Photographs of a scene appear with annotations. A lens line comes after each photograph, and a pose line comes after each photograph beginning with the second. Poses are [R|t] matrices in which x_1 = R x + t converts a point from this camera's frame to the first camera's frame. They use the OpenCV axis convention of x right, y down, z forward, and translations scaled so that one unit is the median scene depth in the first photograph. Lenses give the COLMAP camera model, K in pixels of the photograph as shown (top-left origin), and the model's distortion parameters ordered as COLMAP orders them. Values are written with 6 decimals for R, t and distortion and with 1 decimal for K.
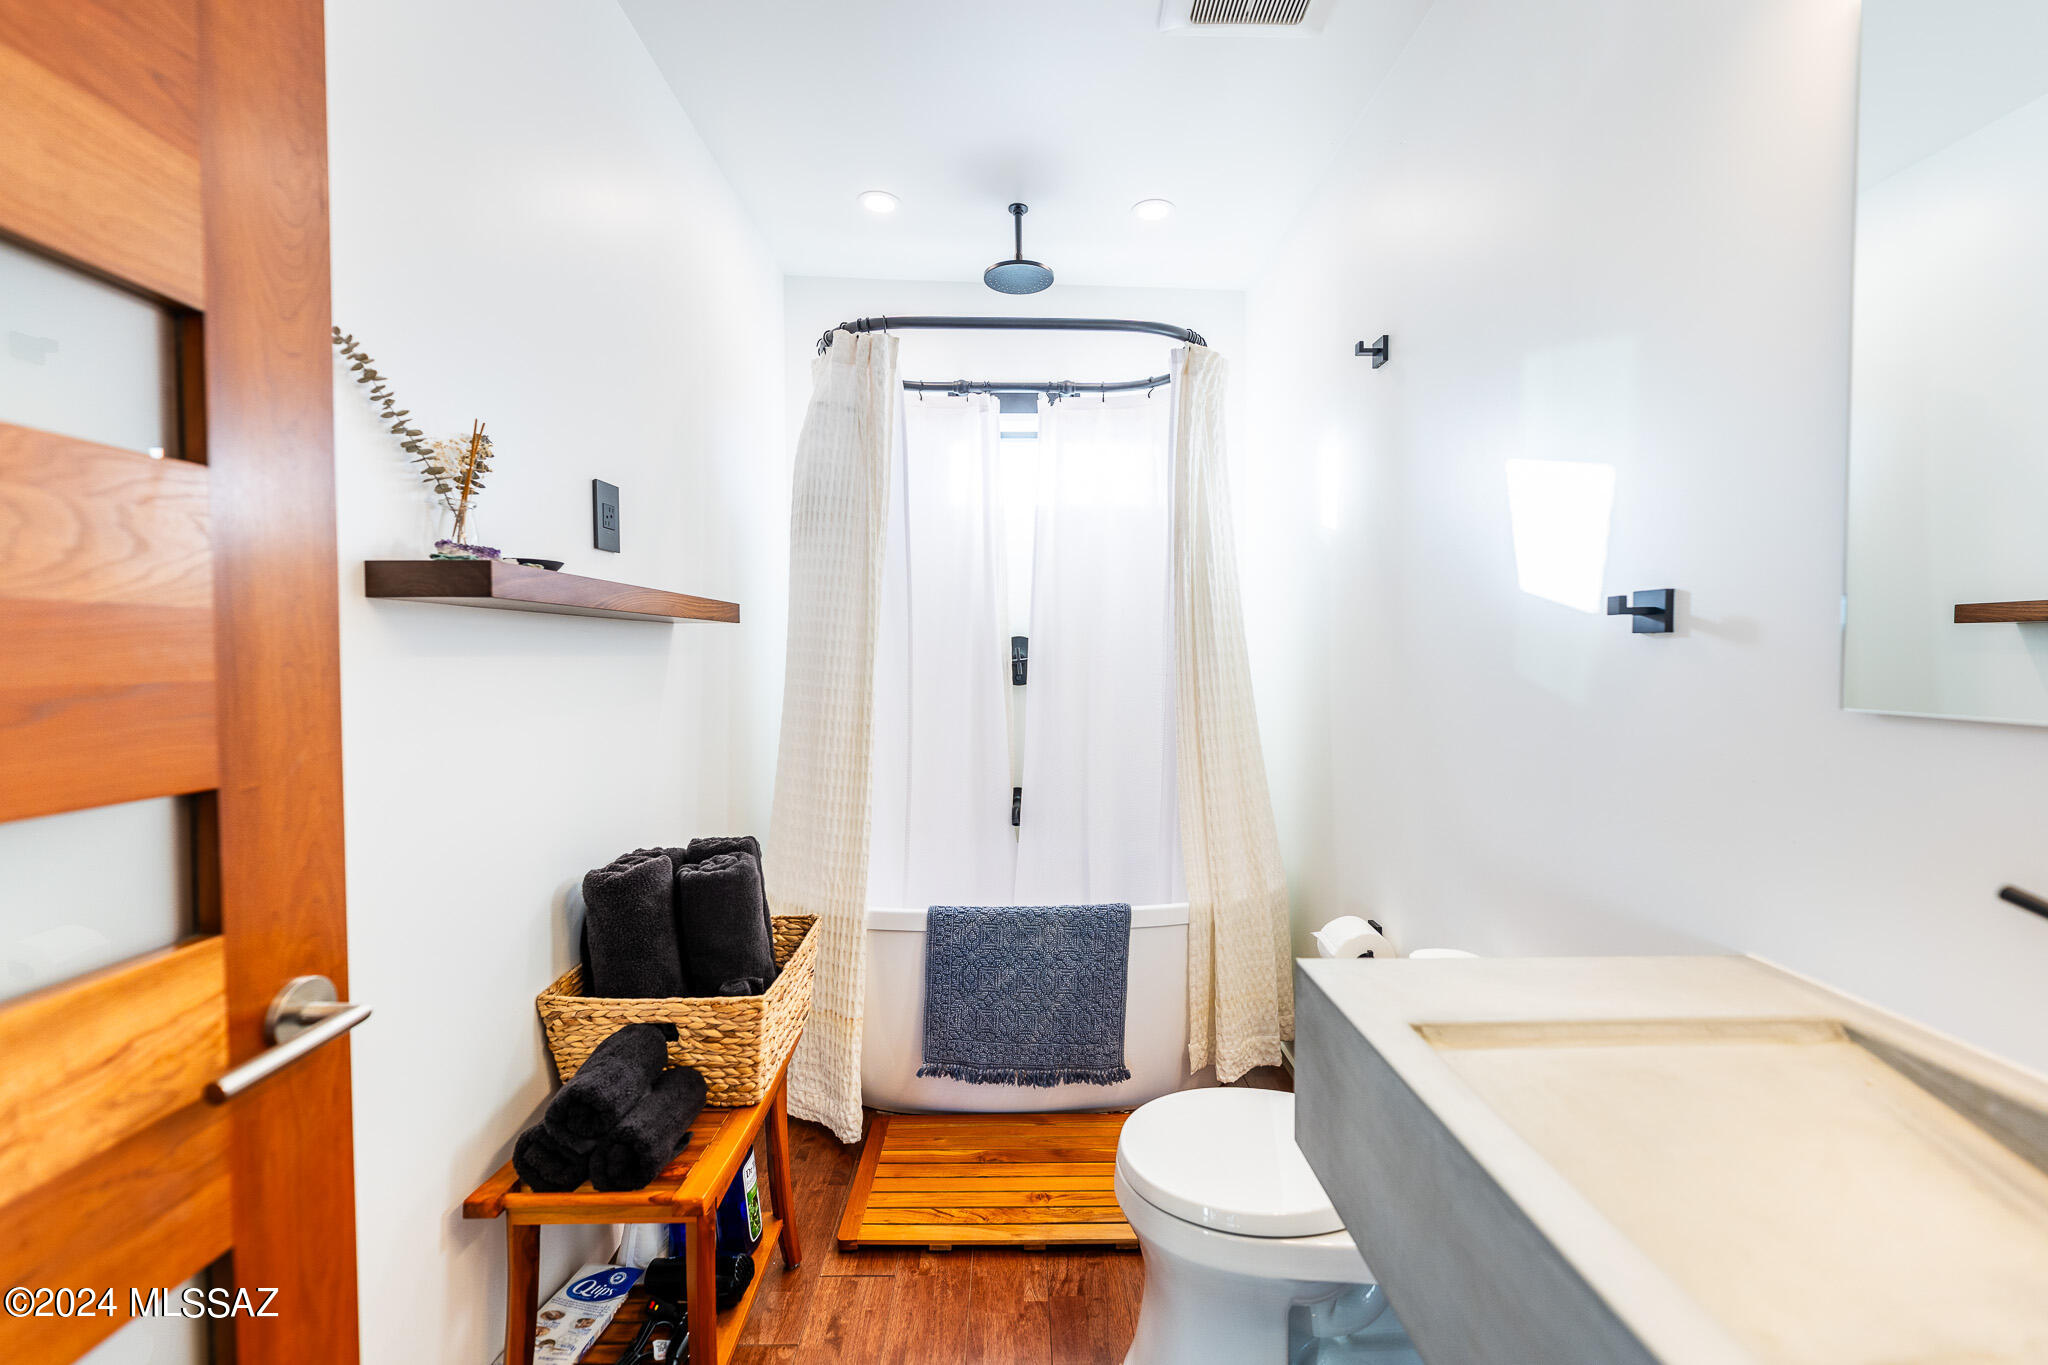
lens RADIAL K [[838.0, 0, 1022.0], [0, 838.0, 673.5], [0, 0, 1]] dist [0.003227, -0.000686]
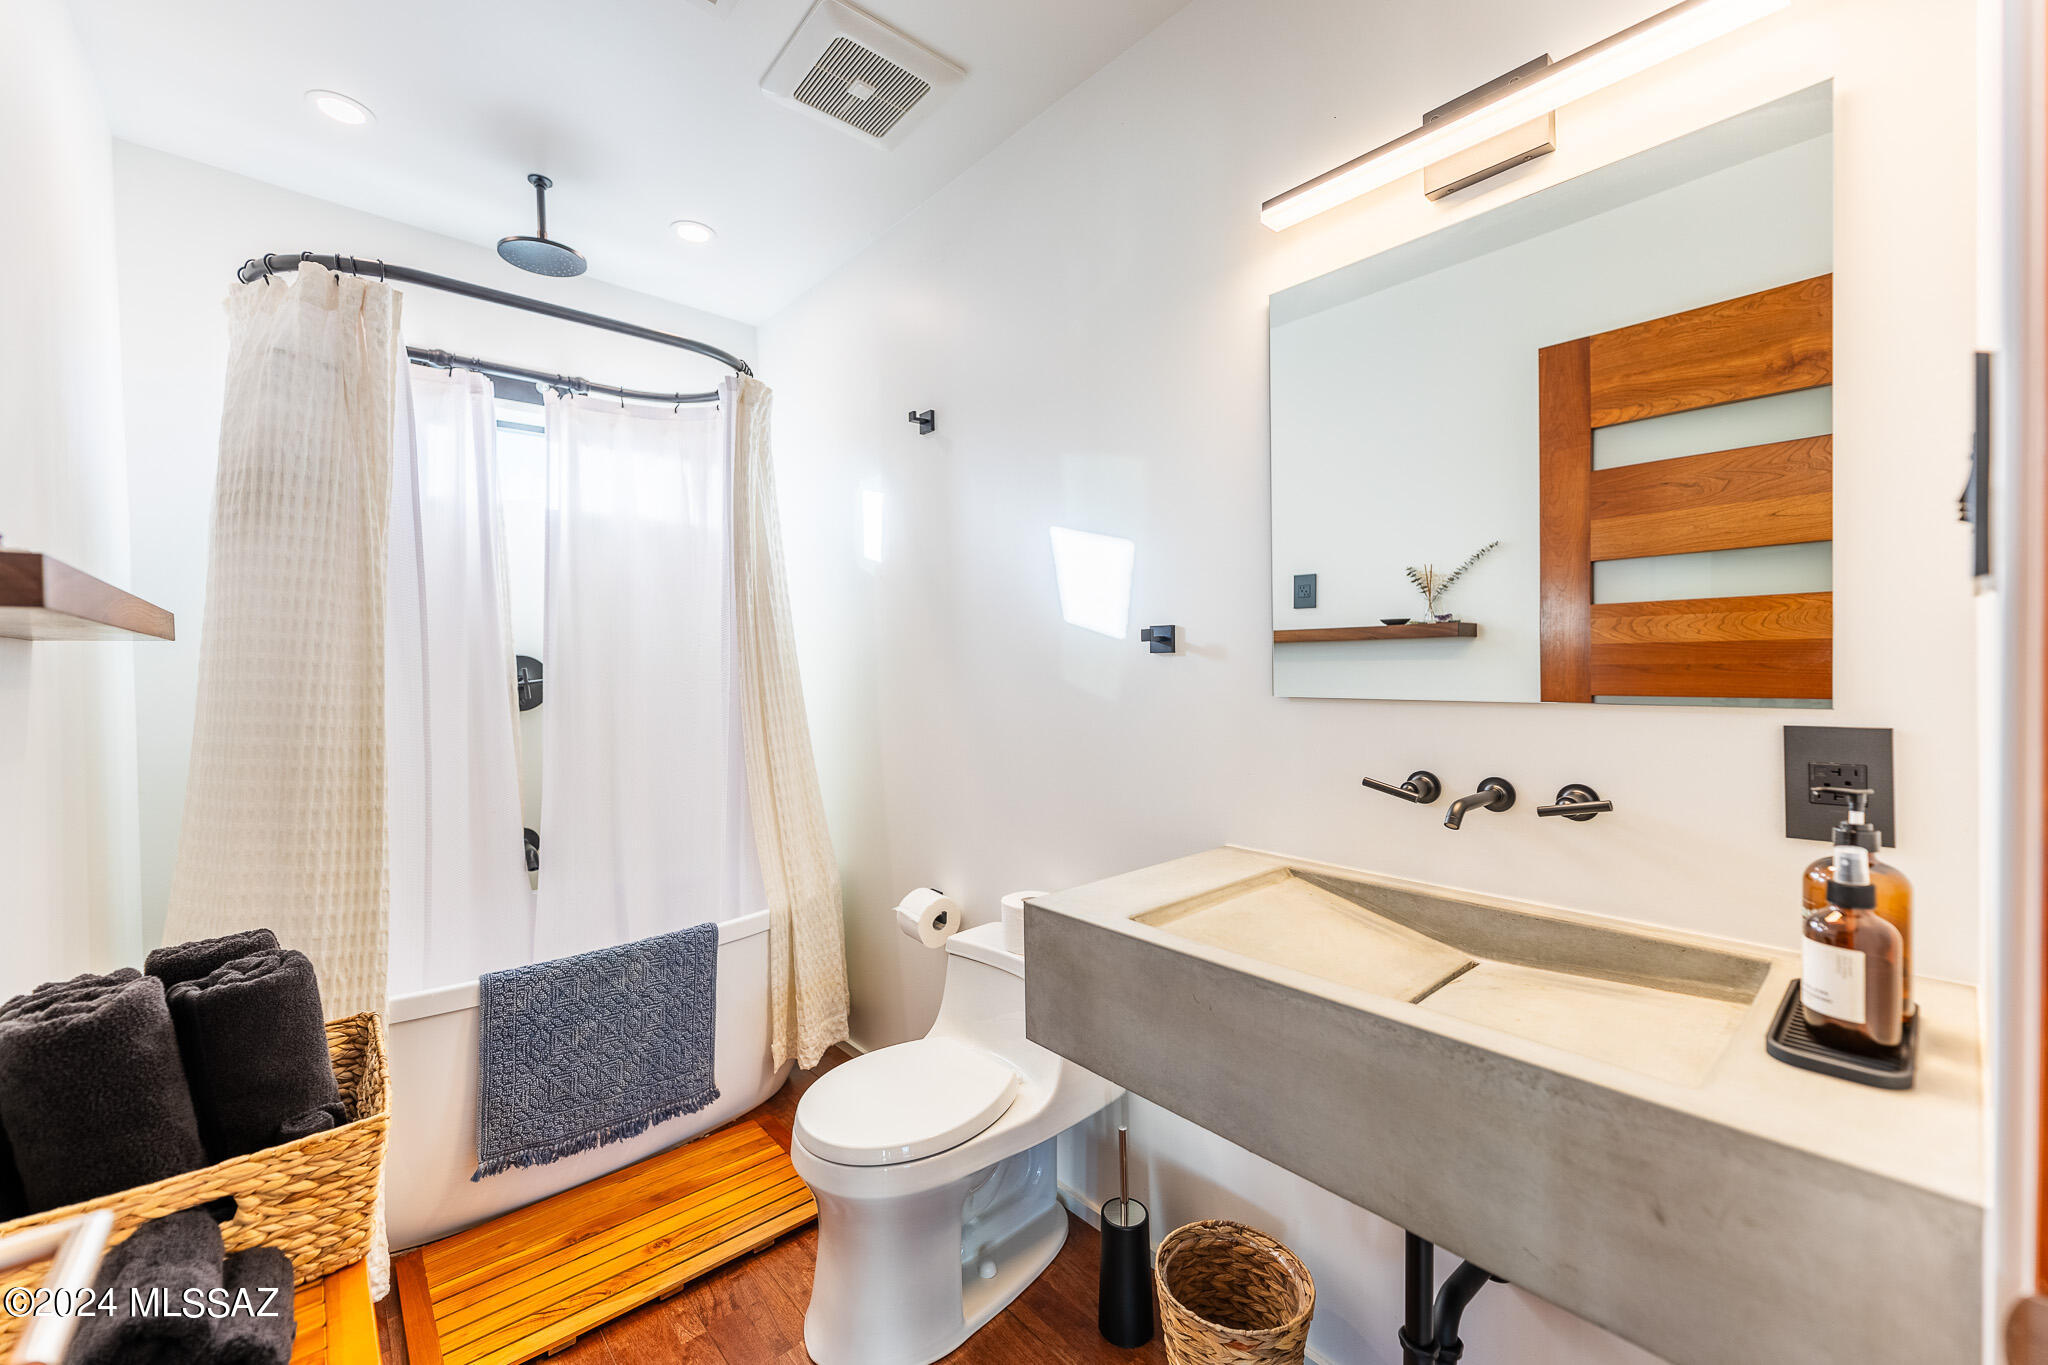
lens RADIAL K [[838.0, 0, 1014.1], [0, 838.0, 673.3], [0, 0, 1]] dist [0.003227, -0.000686]
pose [[0.759633, -0.020503, 0.650028, -0.247880], [0.031872, 0.999476, -0.005721, -0.005488], [-0.649570, 0.025064, 0.759889, -0.002189]]
